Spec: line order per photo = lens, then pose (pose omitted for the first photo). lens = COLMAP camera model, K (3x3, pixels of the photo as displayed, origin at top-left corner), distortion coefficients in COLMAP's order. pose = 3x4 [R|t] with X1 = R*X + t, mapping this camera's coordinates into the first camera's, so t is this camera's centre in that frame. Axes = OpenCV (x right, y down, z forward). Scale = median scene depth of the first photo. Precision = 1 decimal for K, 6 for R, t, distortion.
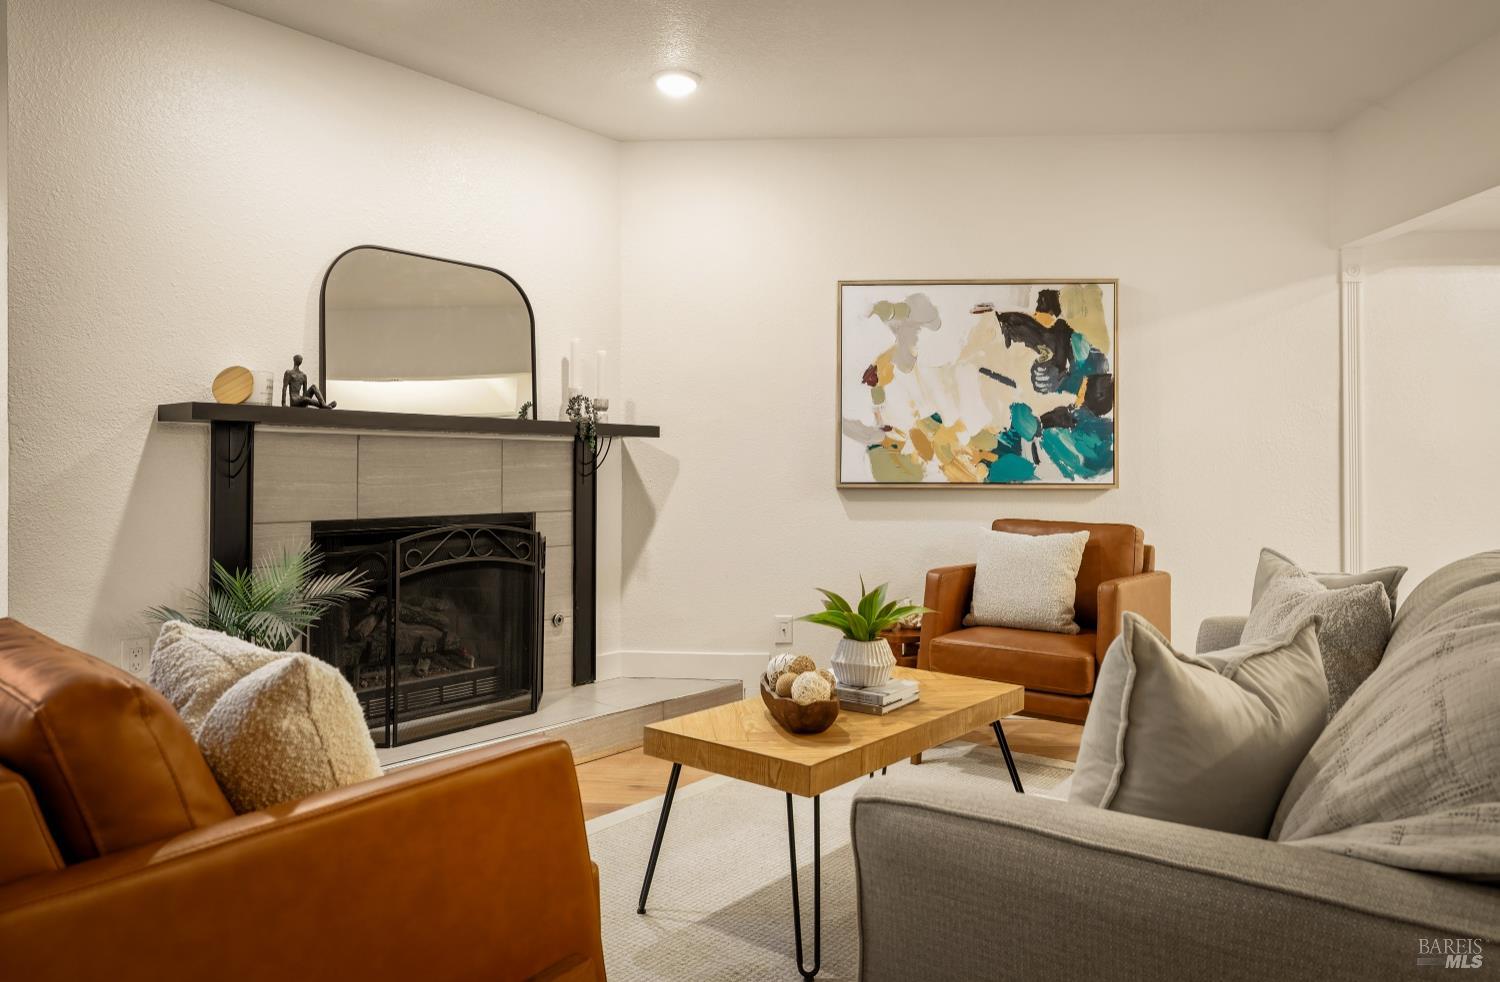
lens RADIAL K [[1009.7, 0, 749.1], [0, 1009.7, 463.0], [0, 0, 1]] dist [0.005336, 0.003925]
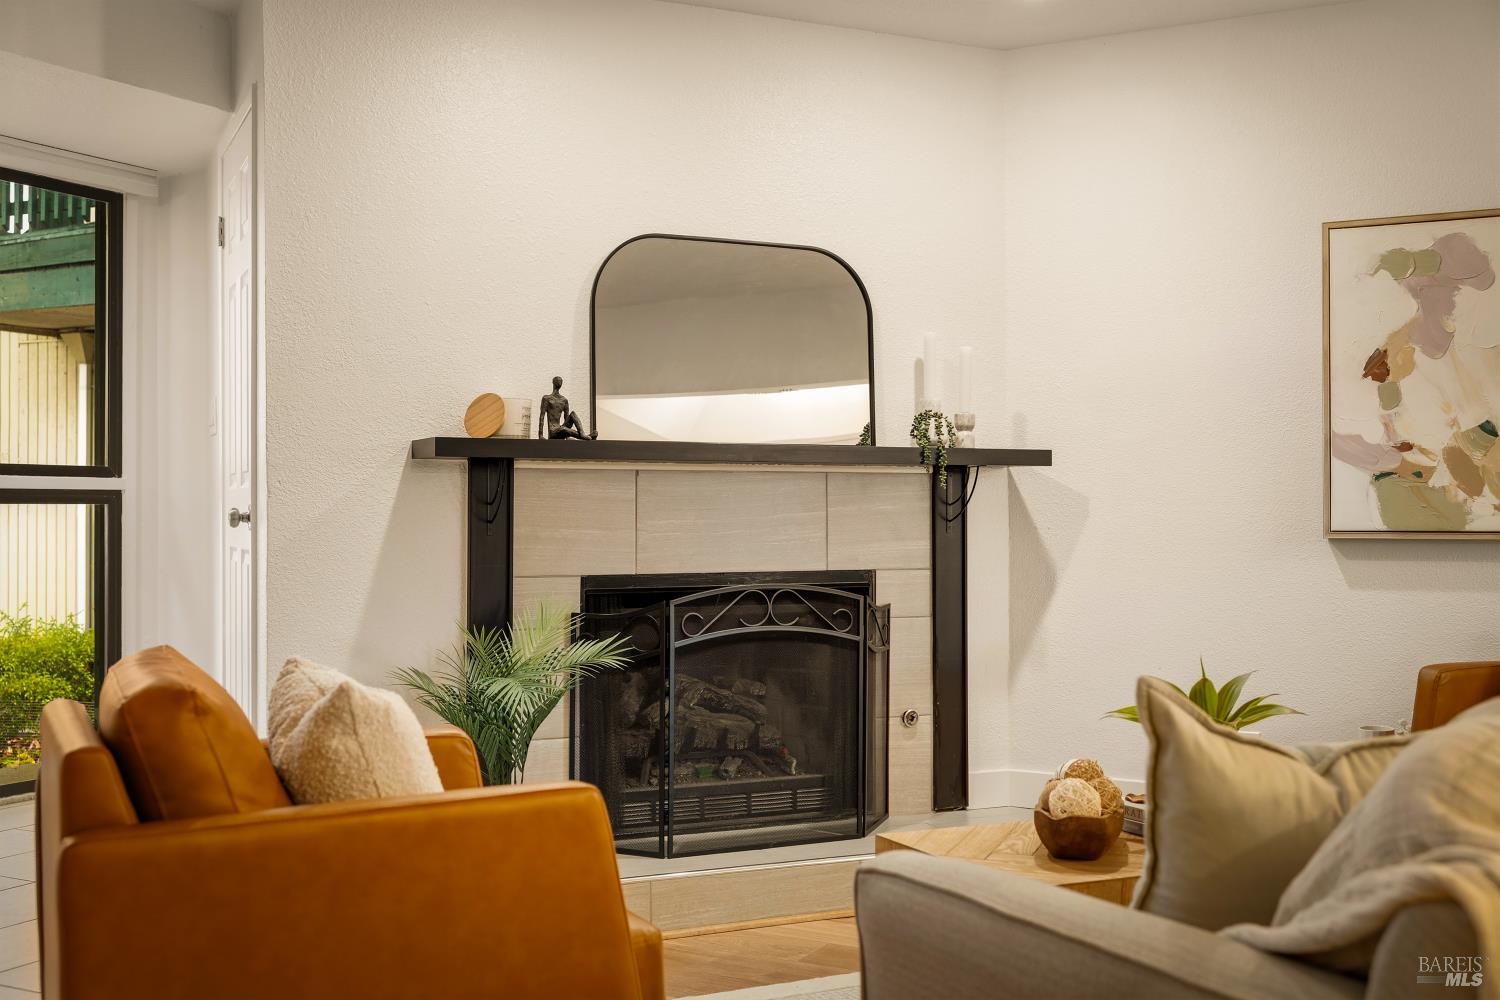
lens RADIAL K [[1640.1, 0, 750.0], [0, 1640.1, 495.1], [0, 0, 1]] dist [0.006796, 0.000000]
pose [[0.907623, -0.007469, -0.419719, 0.230760], [0.005701, 0.999969, -0.005469, -0.000194], [0.419747, 0.002571, 0.907638, -0.142469]]
